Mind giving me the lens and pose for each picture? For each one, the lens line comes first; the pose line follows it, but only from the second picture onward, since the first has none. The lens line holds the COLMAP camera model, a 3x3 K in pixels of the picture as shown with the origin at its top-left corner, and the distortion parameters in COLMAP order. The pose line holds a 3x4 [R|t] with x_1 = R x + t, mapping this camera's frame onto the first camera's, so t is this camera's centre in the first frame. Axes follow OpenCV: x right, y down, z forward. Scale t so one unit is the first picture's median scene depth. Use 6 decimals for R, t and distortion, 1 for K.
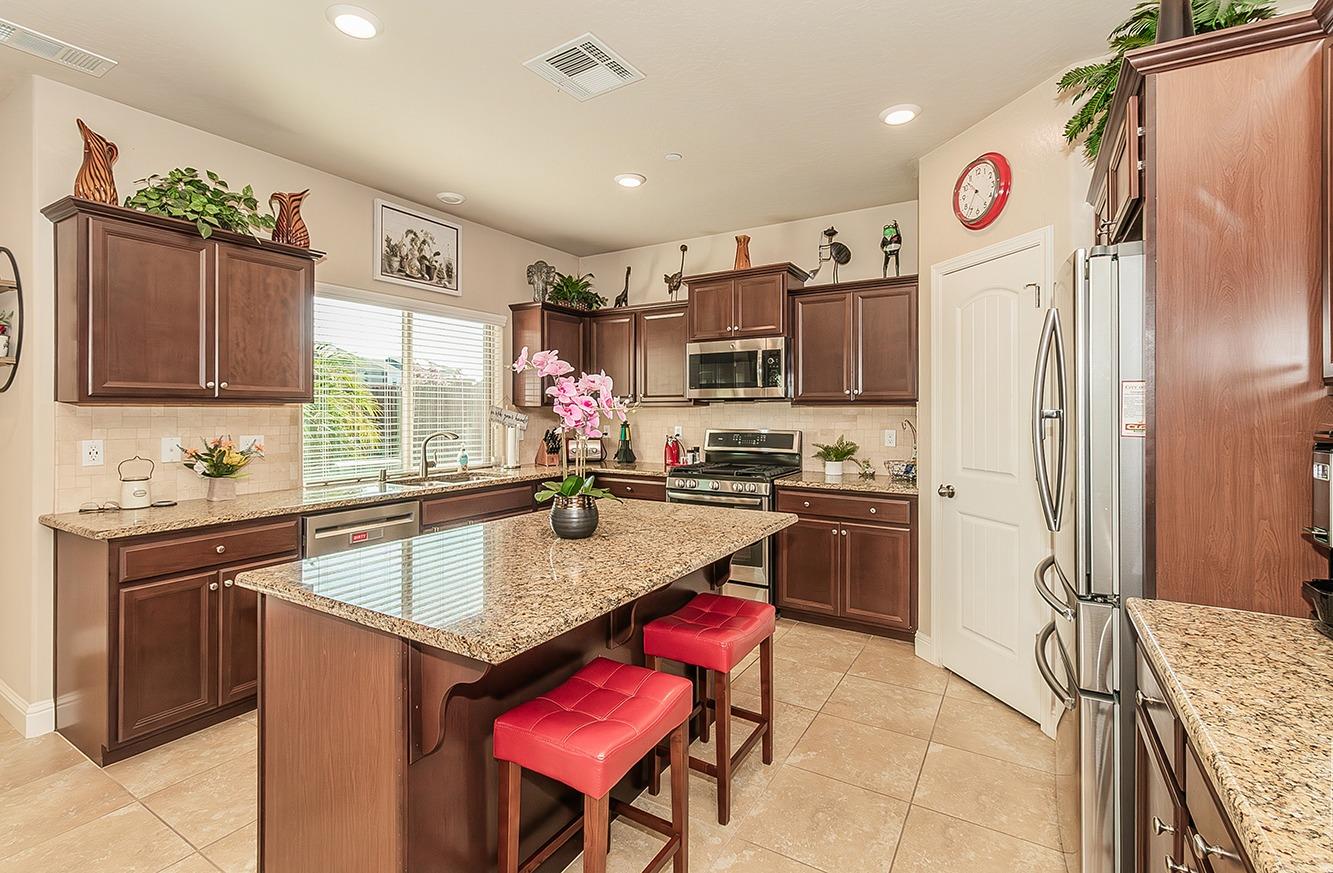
lens RADIAL K [[608.8, 0, 675.7], [0, 608.8, 412.7], [0, 0, 1]] dist [0.005687, -0.000146]
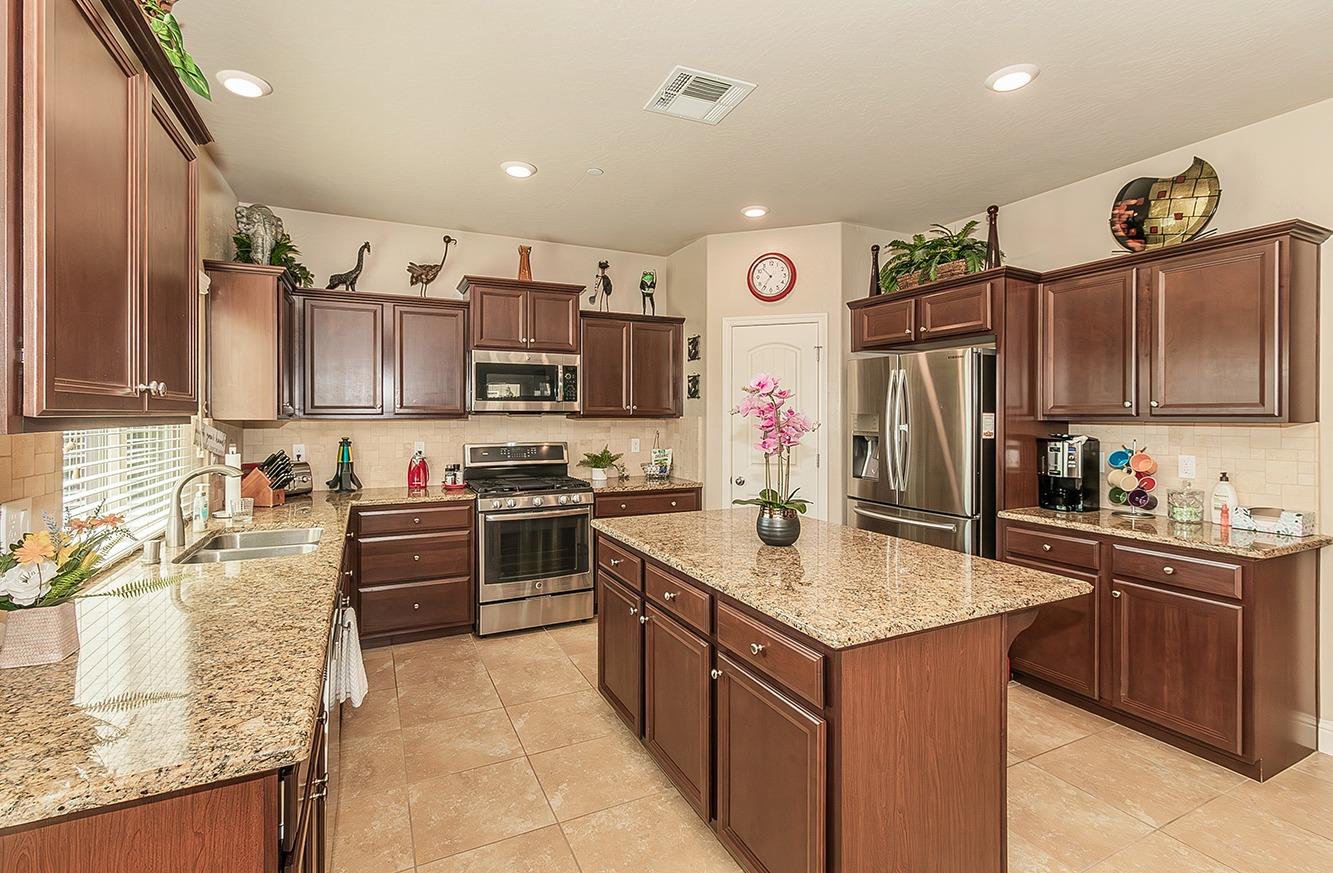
lens RADIAL K [[608.8, 0, 647.1], [0, 608.8, 408.0], [0, 0, 1]] dist [0.005687, -0.000146]
pose [[0.543920, 0.011488, 0.839058, -0.650501], [0.001068, 0.999896, -0.014382, -0.015165], [-0.839136, 0.008718, 0.543851, 0.321436]]
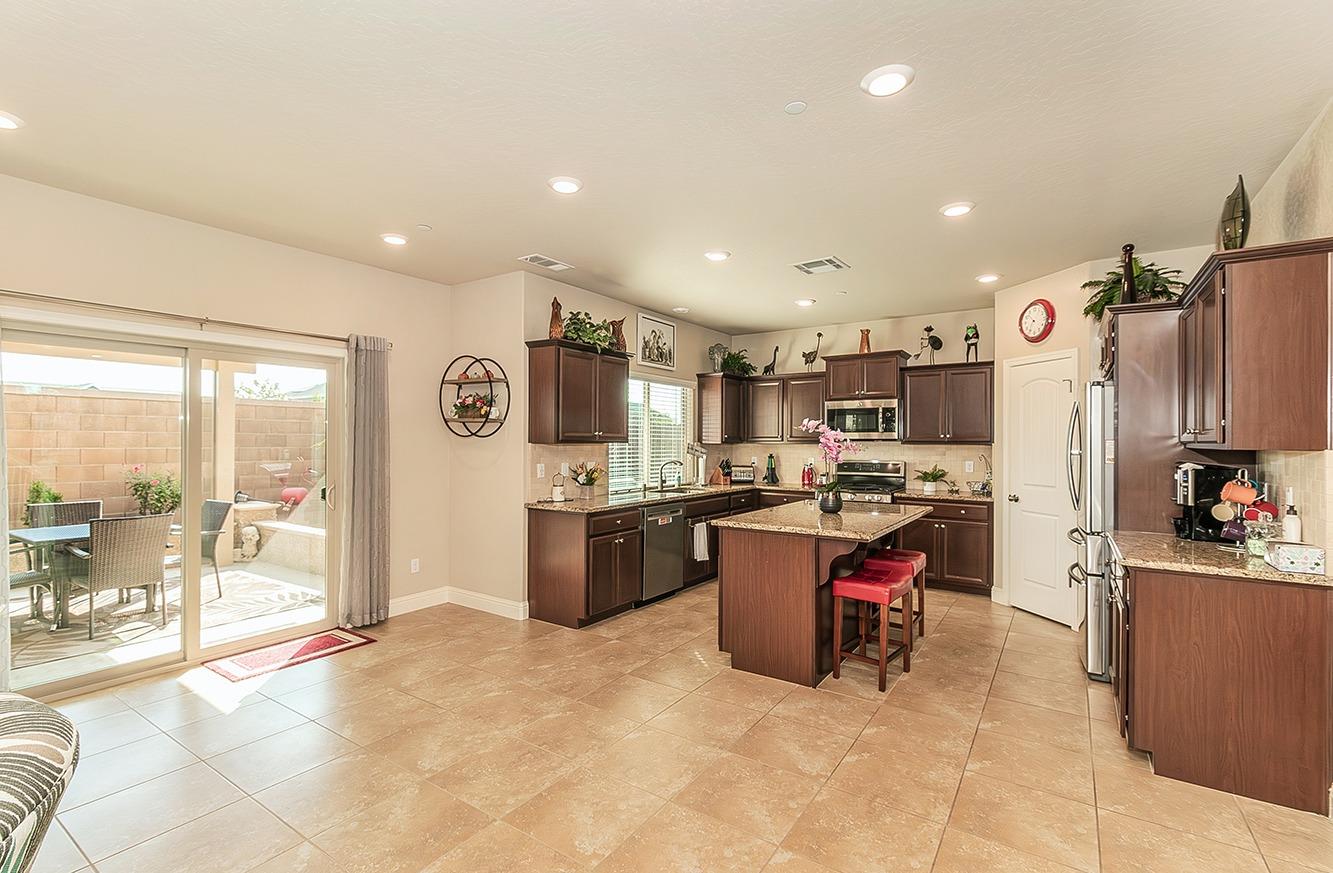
lens RADIAL K [[608.8, 0, 668.8], [0, 608.8, 440.9], [0, 0, 1]] dist [0.005687, -0.000146]
pose [[0.998578, 0.004077, -0.053161, -0.306215], [-0.004301, 0.999982, -0.004083, -0.011949], [0.053144, 0.004306, 0.998578, -0.535221]]
